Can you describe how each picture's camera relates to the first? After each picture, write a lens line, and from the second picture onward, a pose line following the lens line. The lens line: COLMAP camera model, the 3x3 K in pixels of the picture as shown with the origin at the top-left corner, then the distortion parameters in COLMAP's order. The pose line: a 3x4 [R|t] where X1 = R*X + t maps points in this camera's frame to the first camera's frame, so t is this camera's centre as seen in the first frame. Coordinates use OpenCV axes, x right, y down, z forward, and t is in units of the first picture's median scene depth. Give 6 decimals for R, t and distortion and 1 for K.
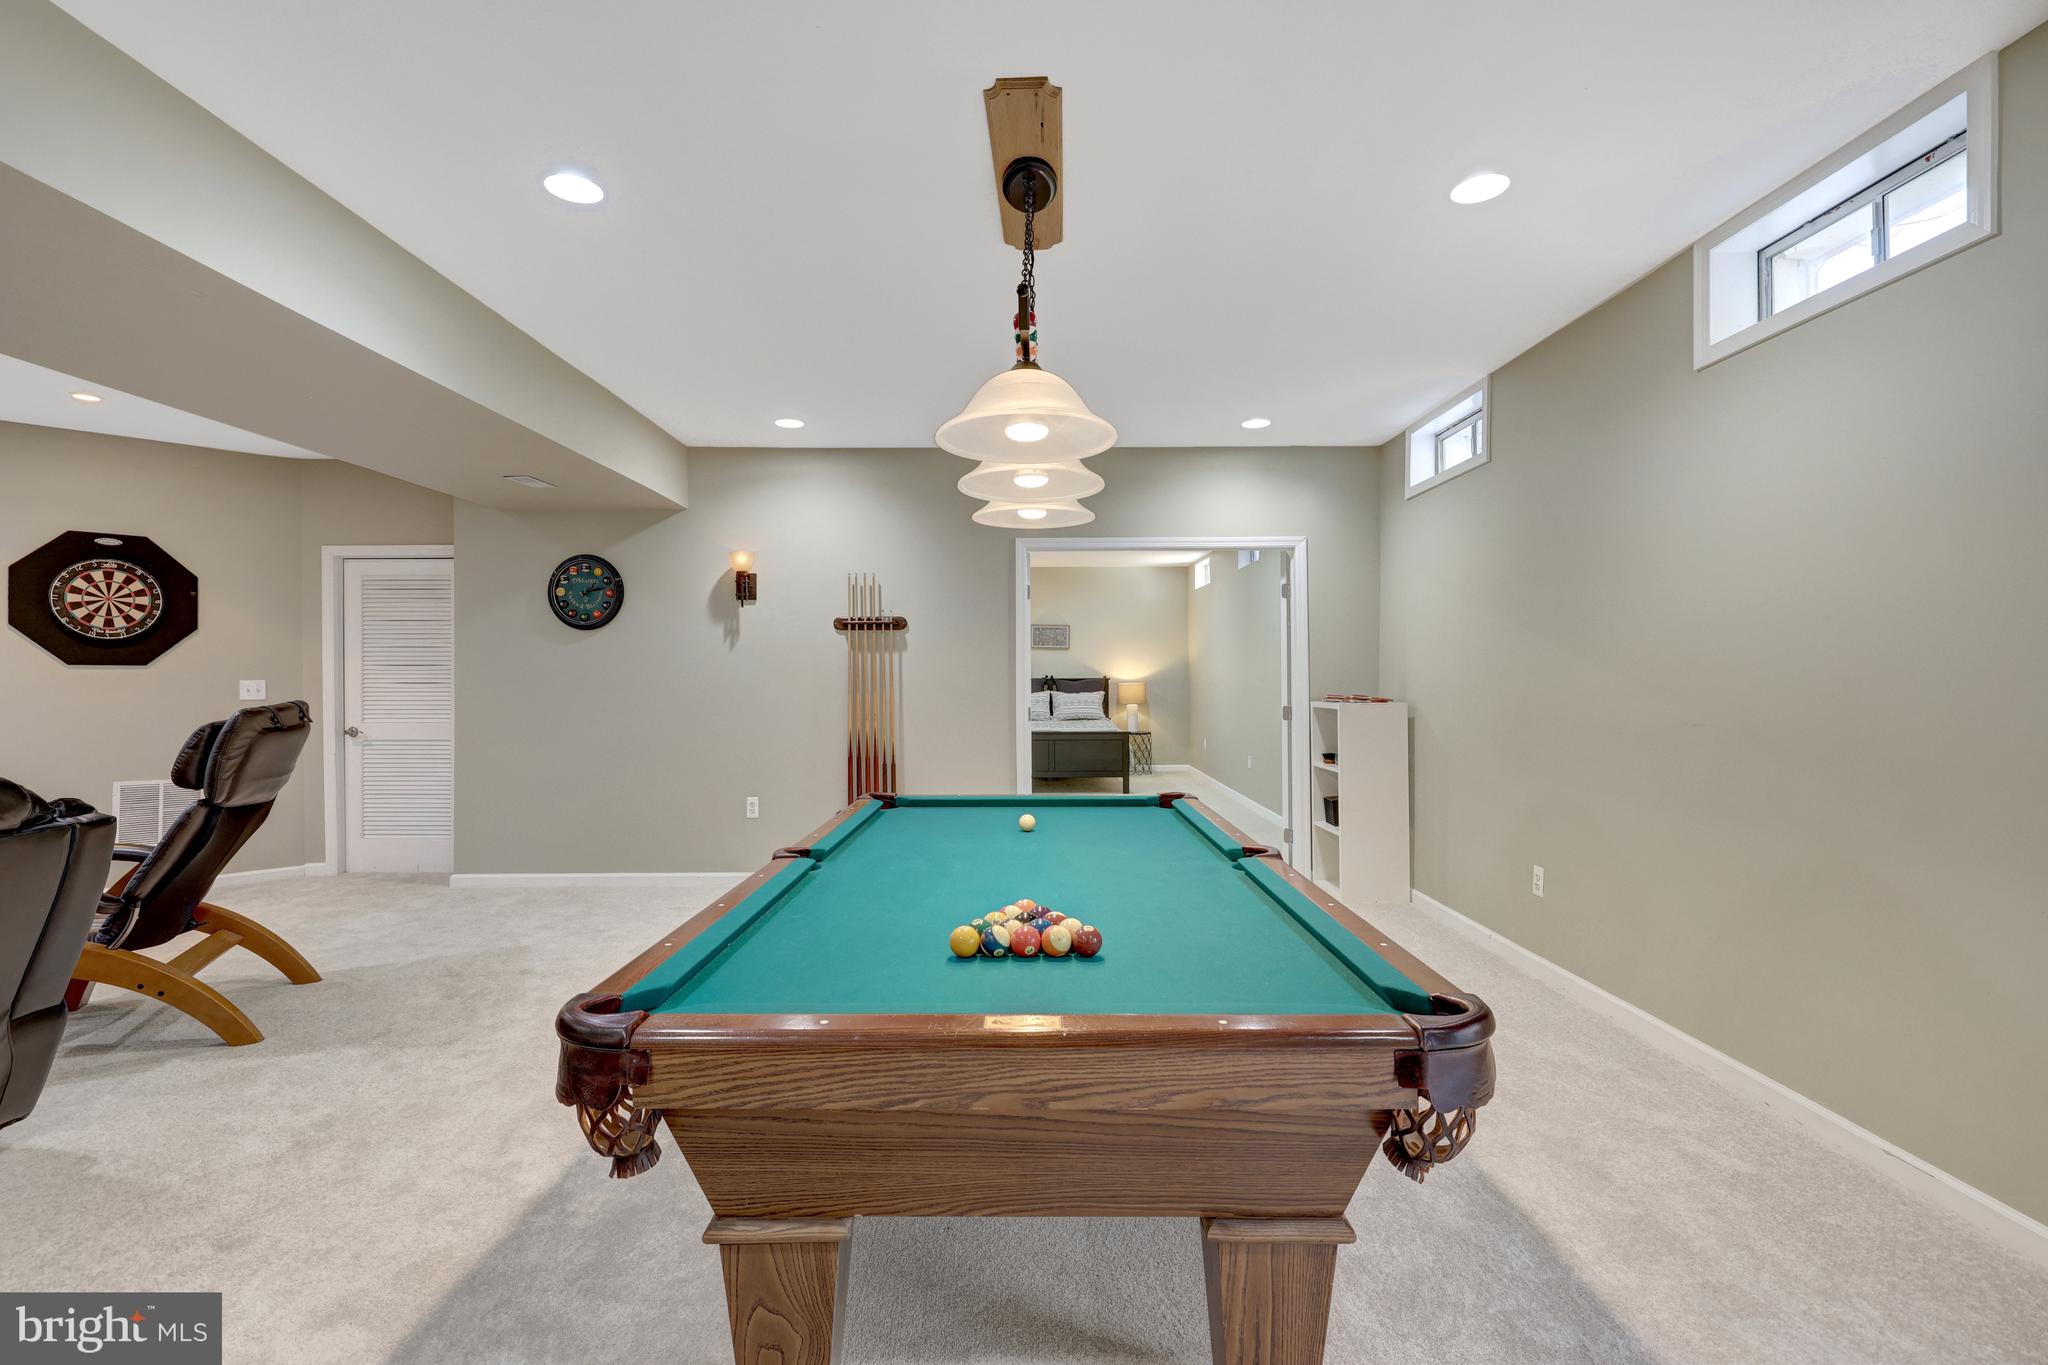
lens RADIAL K [[889.0, 0, 1019.6], [0, 889.0, 675.2], [0, 0, 1]] dist [0.000603, -0.000196]
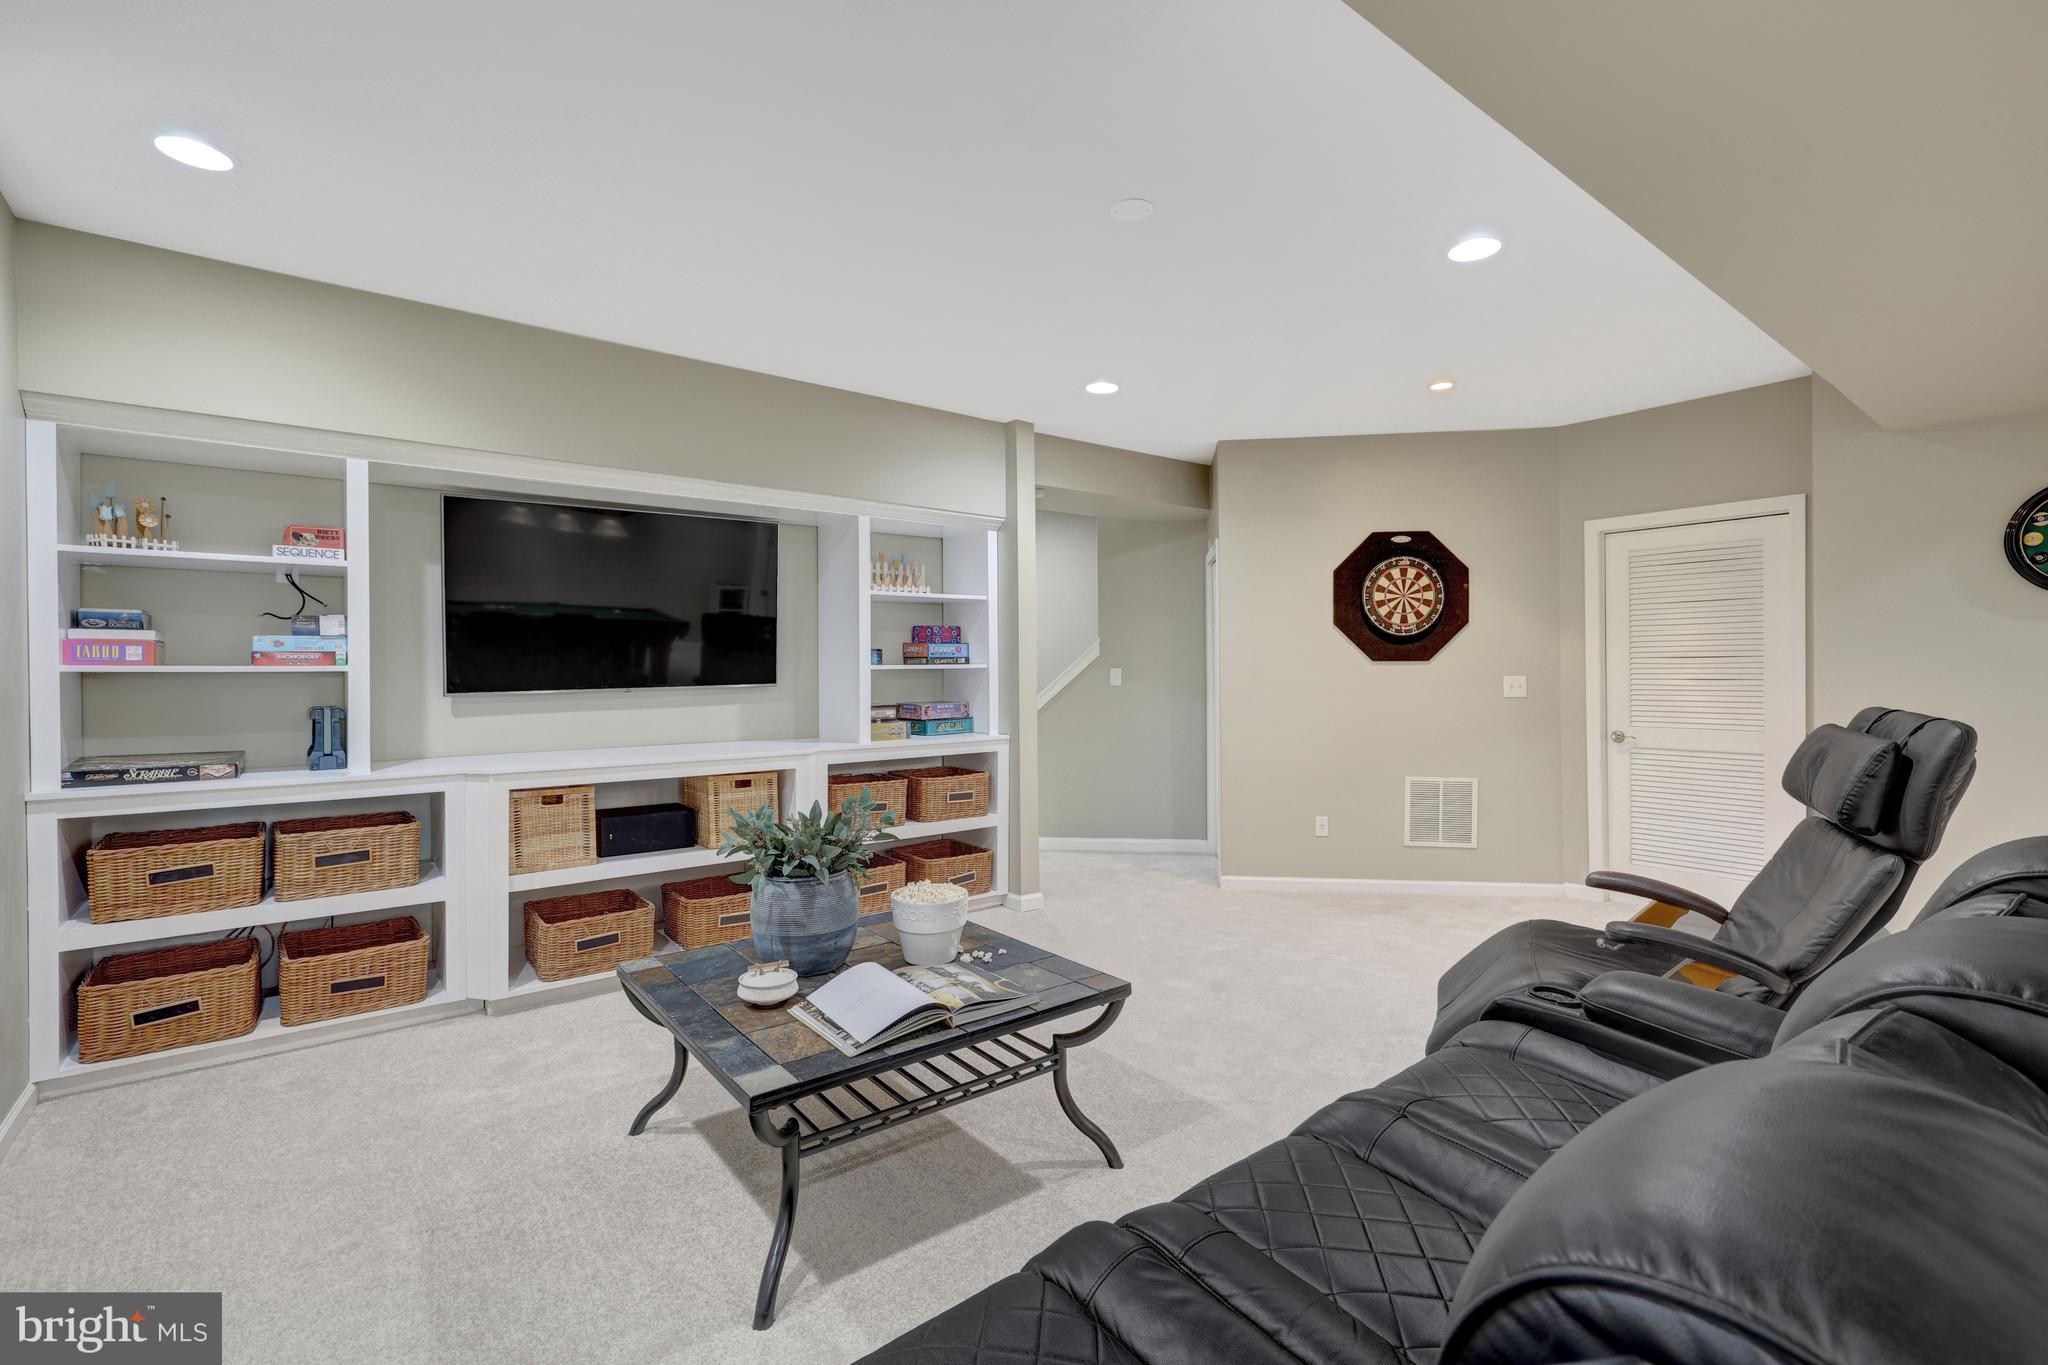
lens RADIAL K [[905.3, 0, 1017.6], [0, 905.3, 673.2], [0, 0, 1]] dist [-0.001340, -0.000031]
pose [[0.610700, -0.001096, -0.791861, -0.469607], [0.005658, 0.999980, 0.002979, -0.002942], [0.791842, -0.006300, 0.610694, 0.021767]]
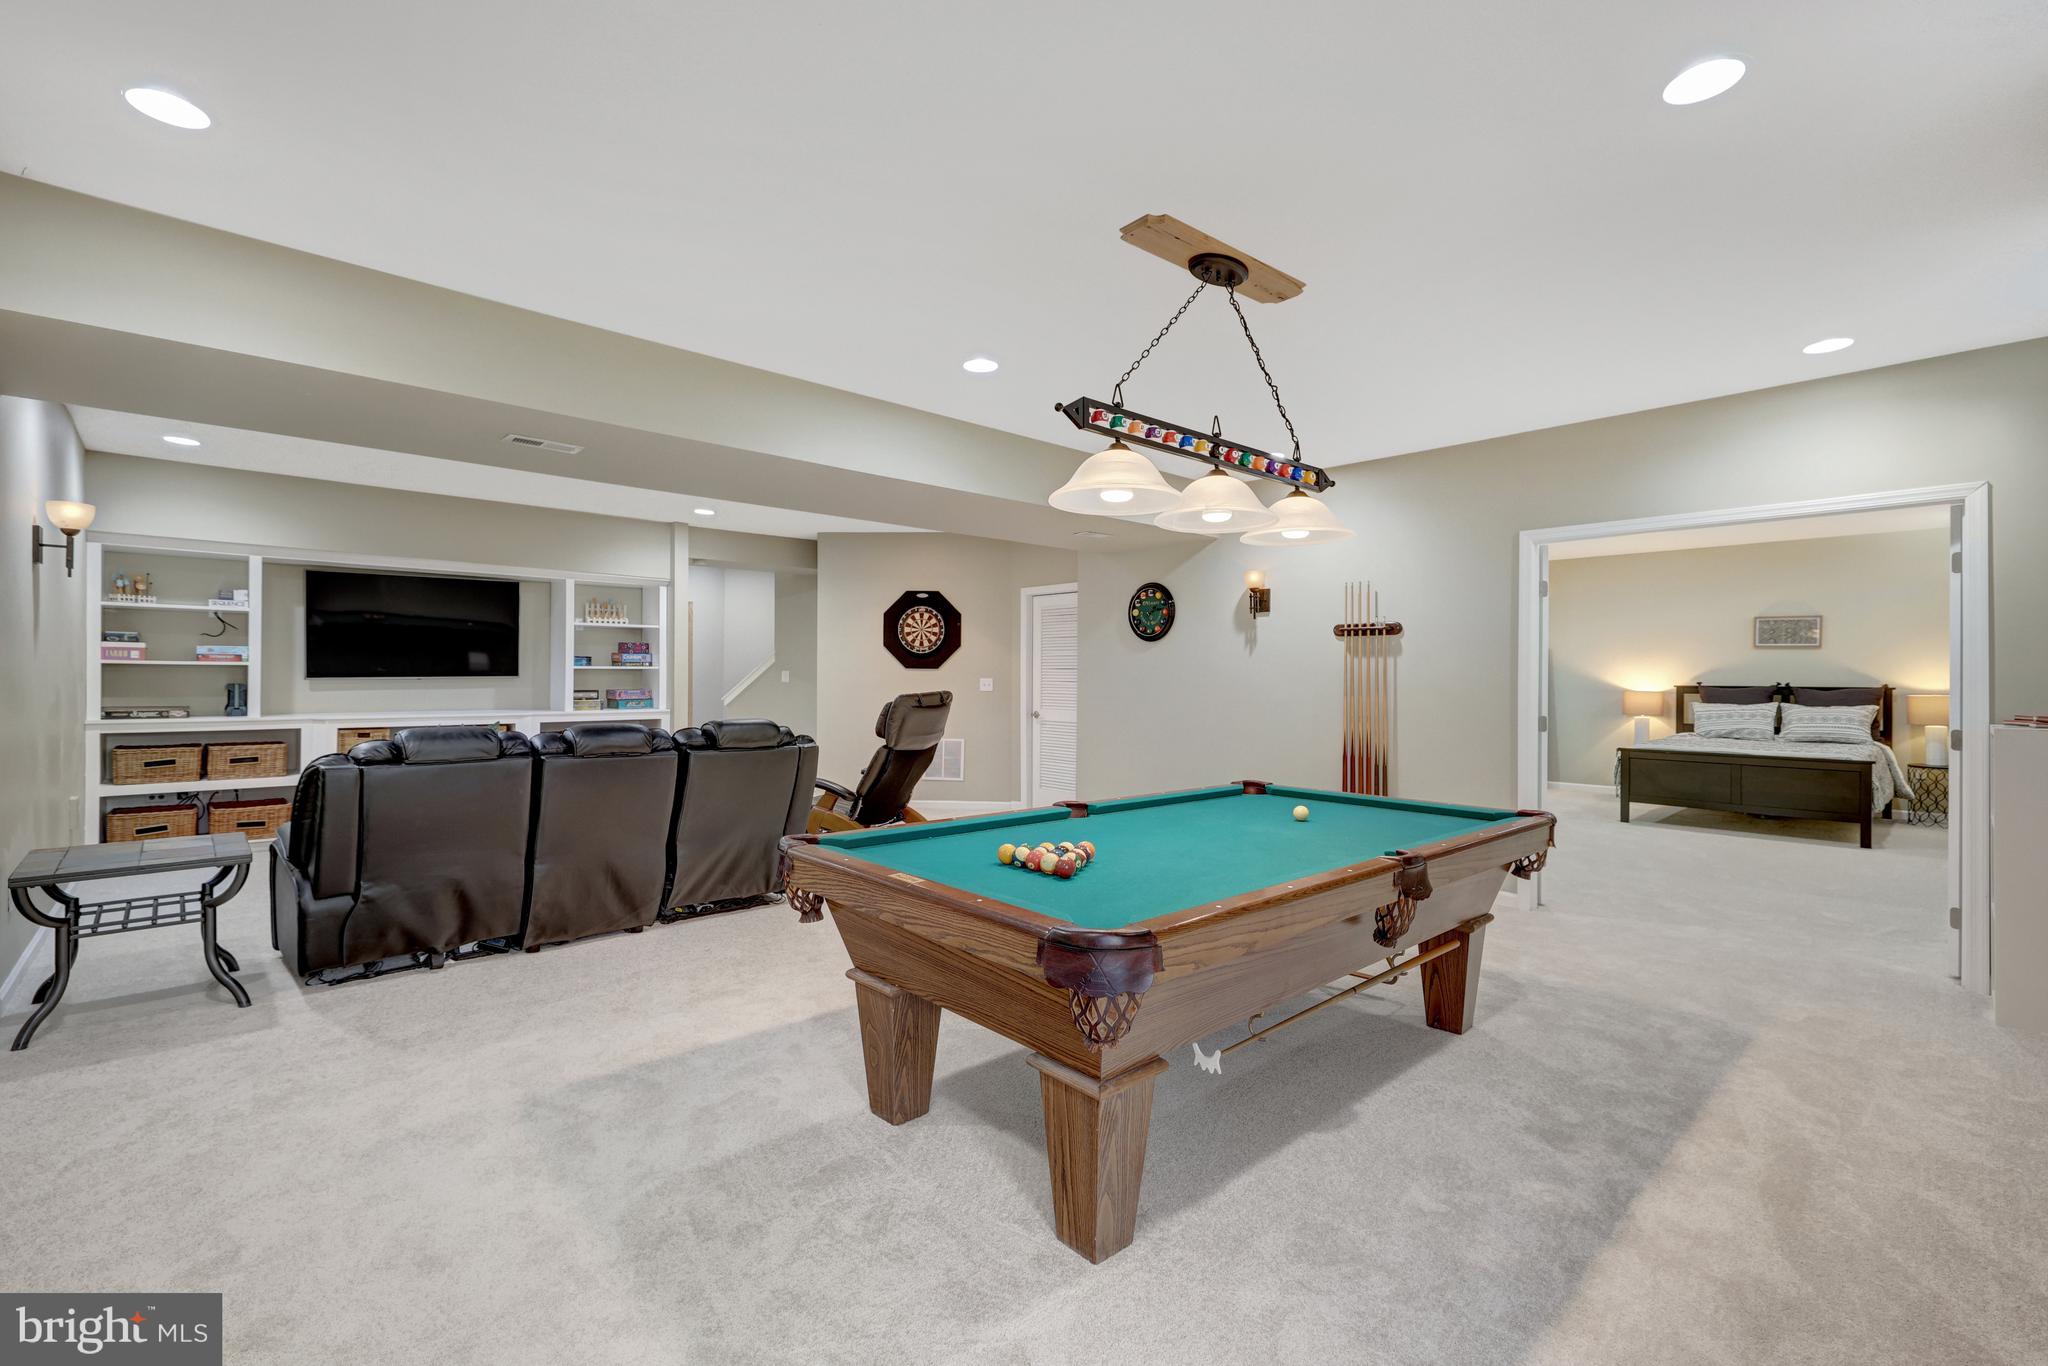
lens RADIAL K [[889.0, 0, 1019.6], [0, 889.0, 675.7], [0, 0, 1]] dist [0.000603, -0.000196]
pose [[0.672509, 0.007200, -0.740054, 0.349727], [-0.009277, 0.999956, 0.001298, -0.001689], [0.740031, 0.005992, 0.672546, -0.000330]]
